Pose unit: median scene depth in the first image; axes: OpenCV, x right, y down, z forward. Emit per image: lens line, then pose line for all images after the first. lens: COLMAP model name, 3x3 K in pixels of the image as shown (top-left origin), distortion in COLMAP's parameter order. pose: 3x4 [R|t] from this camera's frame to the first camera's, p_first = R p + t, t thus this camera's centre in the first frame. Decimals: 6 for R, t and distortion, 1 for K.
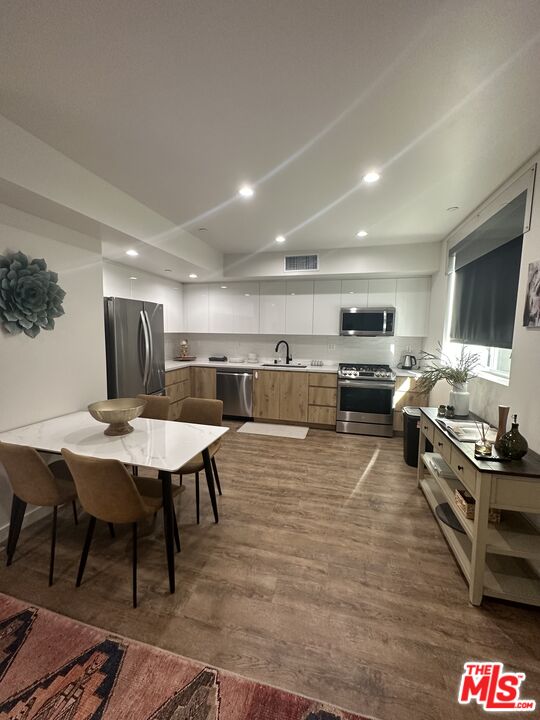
lens RADIAL K [[290.8, 0, 269.2], [0, 290.8, 358.7], [0, 0, 1]] dist [-0.007017, 0.001982]
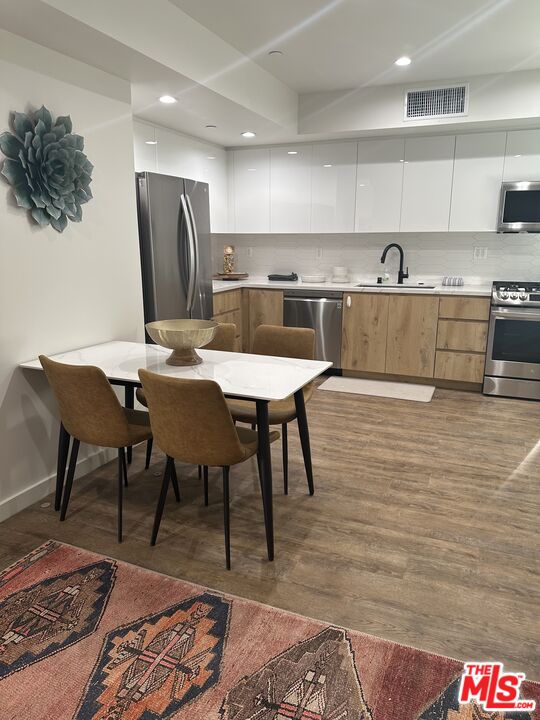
lens RADIAL K [[513.4, 0, 268.8], [0, 513.4, 357.5], [0, 0, 1]] dist [0.053809, -0.080035]
pose [[0.989645, 0.018750, -0.142305, -0.087340], [0.000300, 0.991159, 0.132682, 0.048111], [0.143535, -0.131351, 0.980890, -0.166967]]
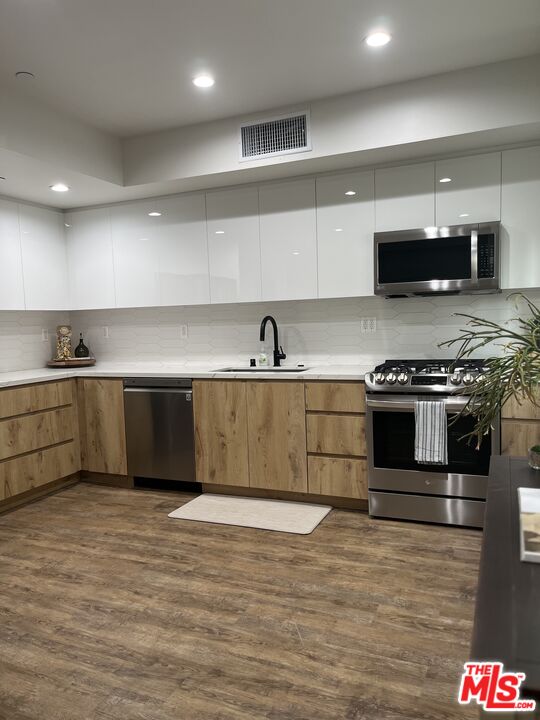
lens RADIAL K [[551.9, 0, 271.1], [0, 551.9, 363.8], [0, 0, 1]] dist [0.050526, -0.068905]
pose [[0.986603, -0.035716, -0.159180, 0.333541], [0.033832, 0.999322, -0.014529, 0.046424], [0.159591, 0.008949, 0.987143, 0.227014]]
